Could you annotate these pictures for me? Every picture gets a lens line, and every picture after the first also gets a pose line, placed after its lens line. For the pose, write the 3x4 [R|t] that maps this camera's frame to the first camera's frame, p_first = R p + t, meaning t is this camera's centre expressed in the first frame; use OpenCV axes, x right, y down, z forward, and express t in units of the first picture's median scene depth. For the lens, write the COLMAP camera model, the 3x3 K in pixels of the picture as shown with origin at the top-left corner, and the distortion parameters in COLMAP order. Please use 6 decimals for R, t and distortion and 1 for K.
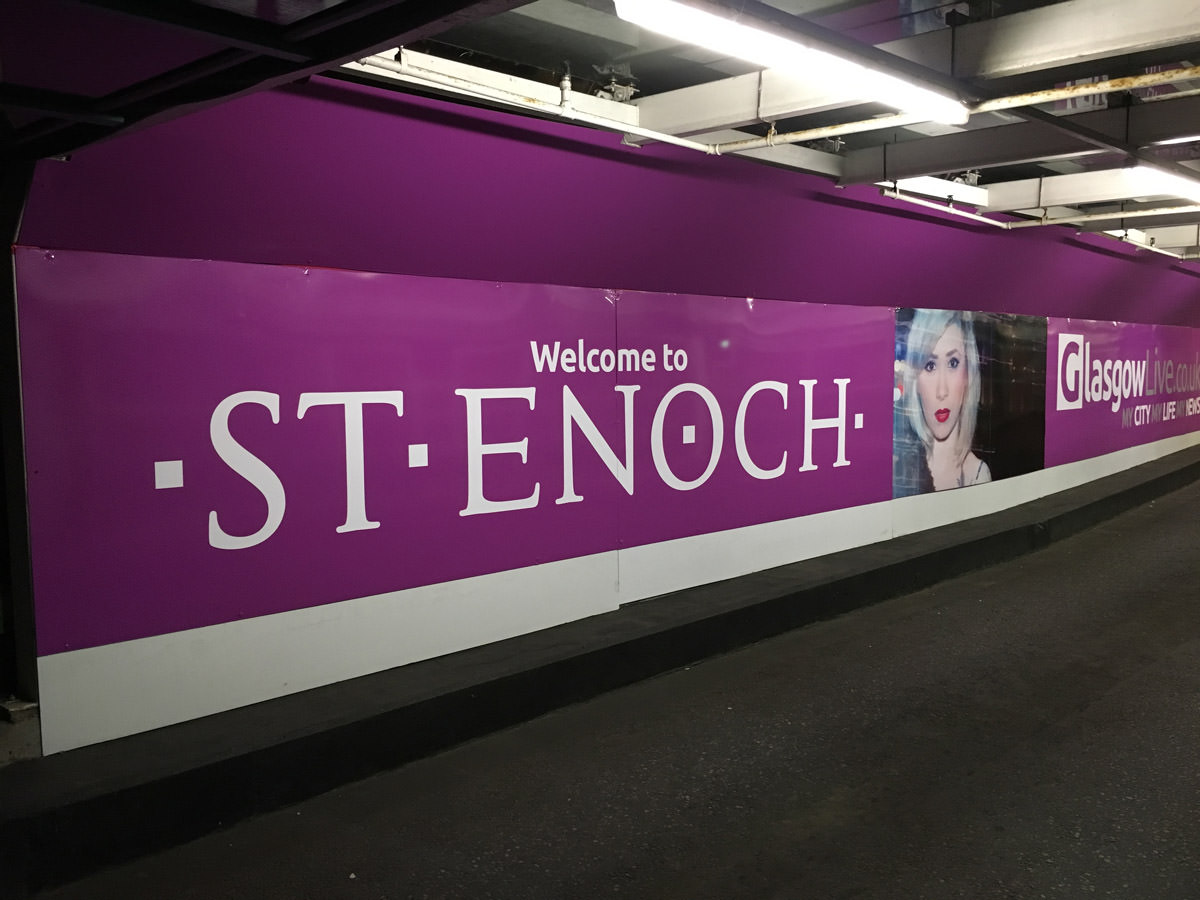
lens RADIAL K [[1032.6, 0, 599.7], [0, 1032.6, 449.4], [0, 0, 1]] dist [0.048551, -0.041687]
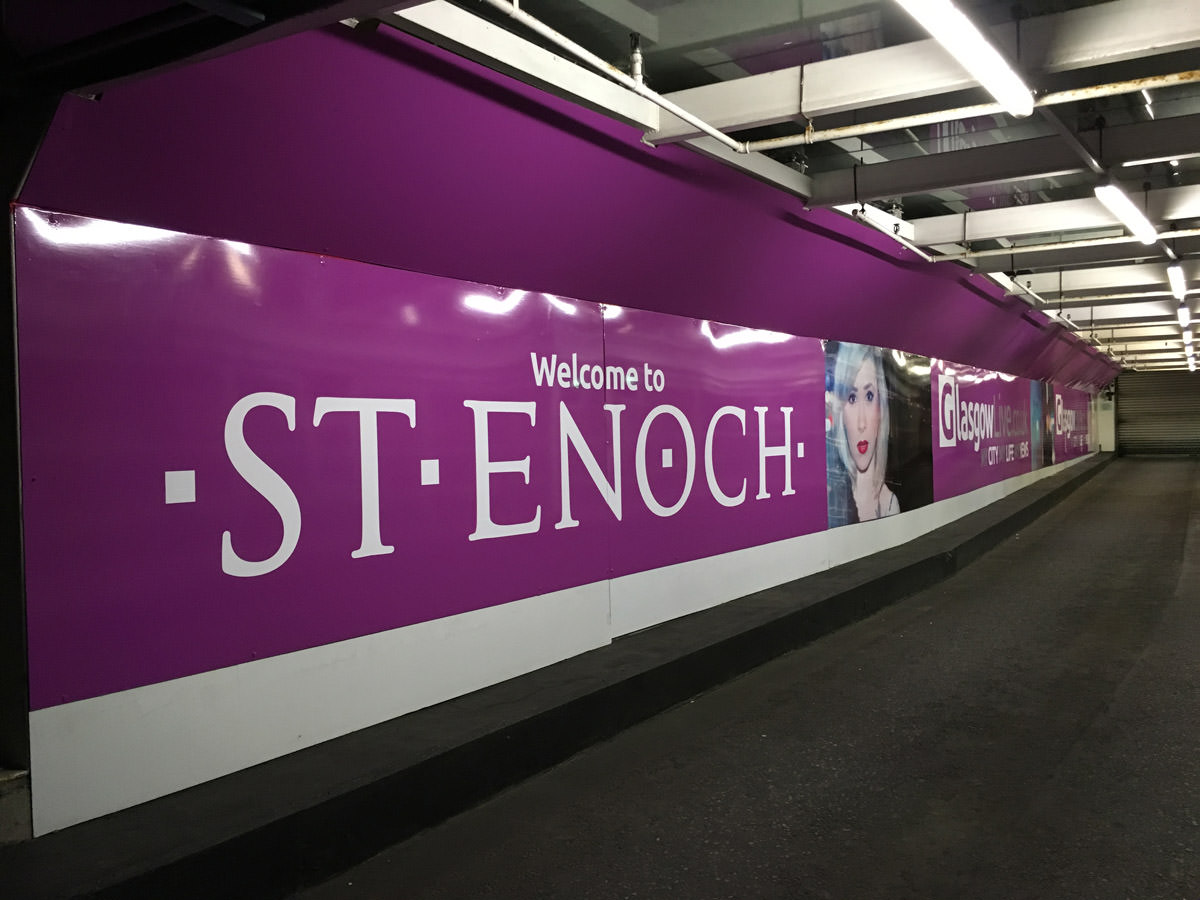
lens RADIAL K [[1032.6, 0, 603.3], [0, 1032.6, 450.2], [0, 0, 1]] dist [0.048551, -0.041687]
pose [[0.981753, -0.016937, 0.189403, -0.192032], [0.029580, 0.997503, -0.064128, 0.047528], [-0.187844, 0.068560, 0.979803, 0.087582]]
